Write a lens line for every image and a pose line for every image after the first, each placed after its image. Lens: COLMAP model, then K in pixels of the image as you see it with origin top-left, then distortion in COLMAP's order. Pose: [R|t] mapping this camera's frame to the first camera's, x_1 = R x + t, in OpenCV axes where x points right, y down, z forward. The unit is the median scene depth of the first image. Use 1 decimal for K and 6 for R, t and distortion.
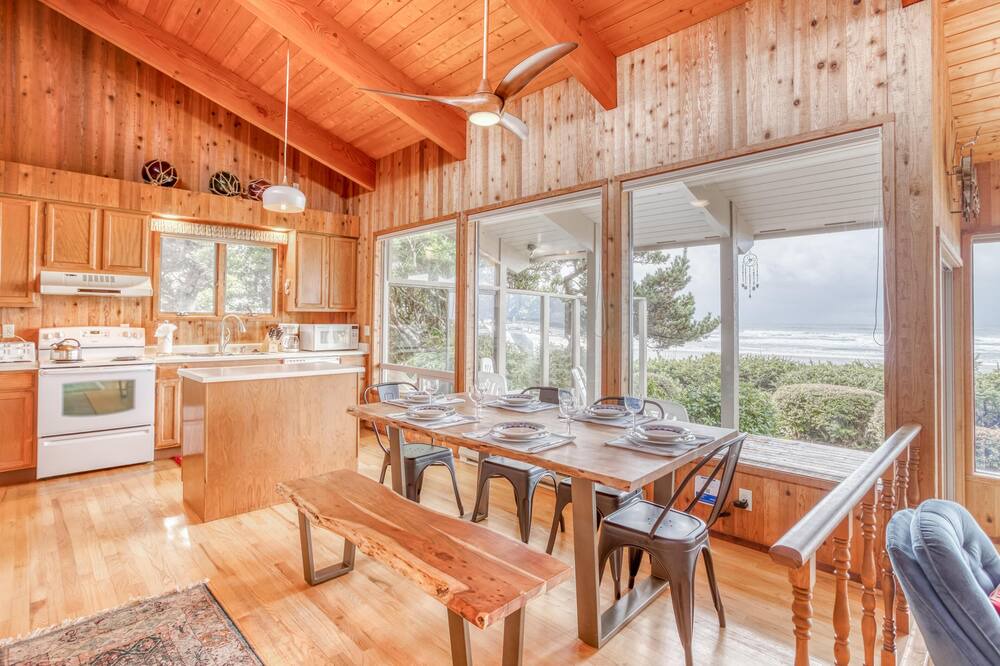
lens RADIAL K [[488.5, 0, 496.9], [0, 488.5, 310.2], [0, 0, 1]] dist [-0.049051, 0.024939]
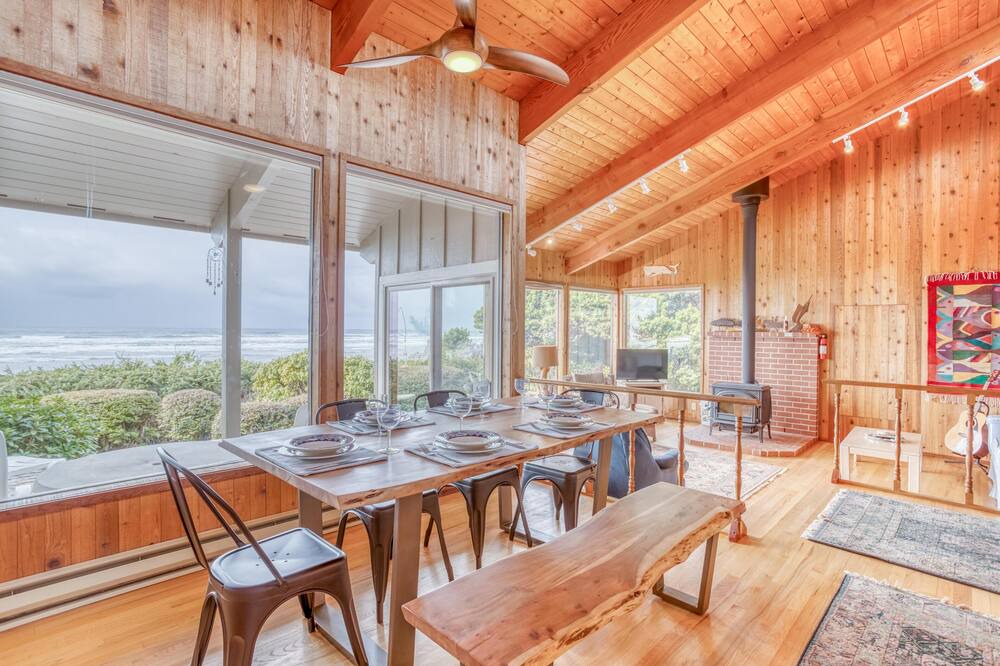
lens RADIAL K [[488.5, 0, 488.3], [0, 488.5, 328.1], [0, 0, 1]] dist [-0.049051, 0.024939]
pose [[0.000814, -0.007070, 0.999975, -0.509211], [-0.027937, 0.999585, 0.007090, 0.021969], [-0.999609, -0.027942, 0.000616, 0.584238]]
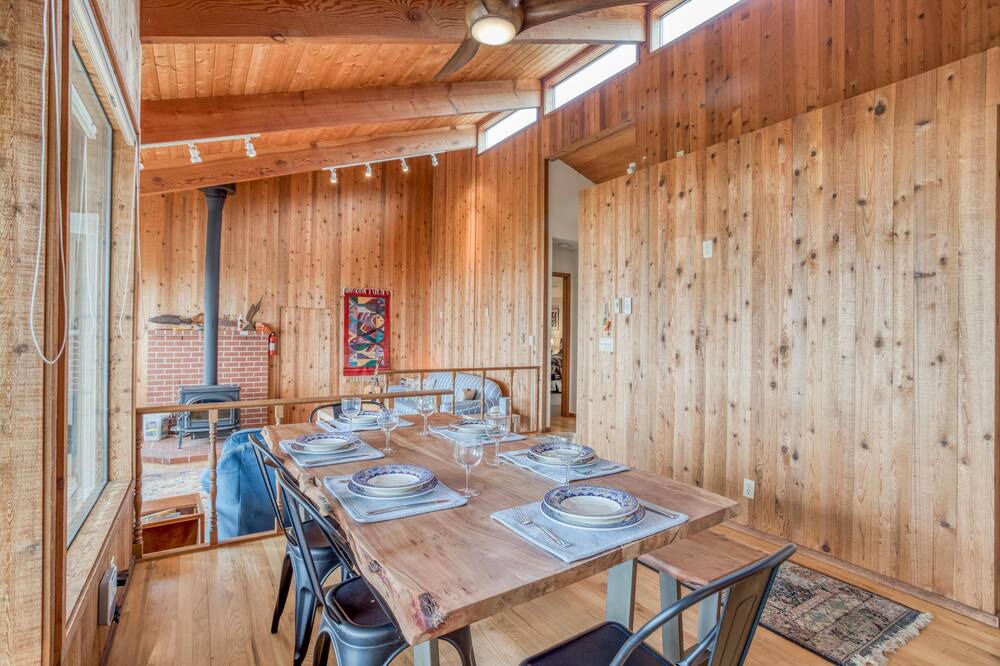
lens RADIAL K [[488.5, 0, 517.0], [0, 488.5, 329.3], [0, 0, 1]] dist [-0.049051, 0.024939]
pose [[-0.981693, -0.017726, 0.189643, -0.131515], [-0.022569, 0.999471, -0.023409, 0.031730], [-0.189127, -0.027261, -0.981574, 1.025085]]
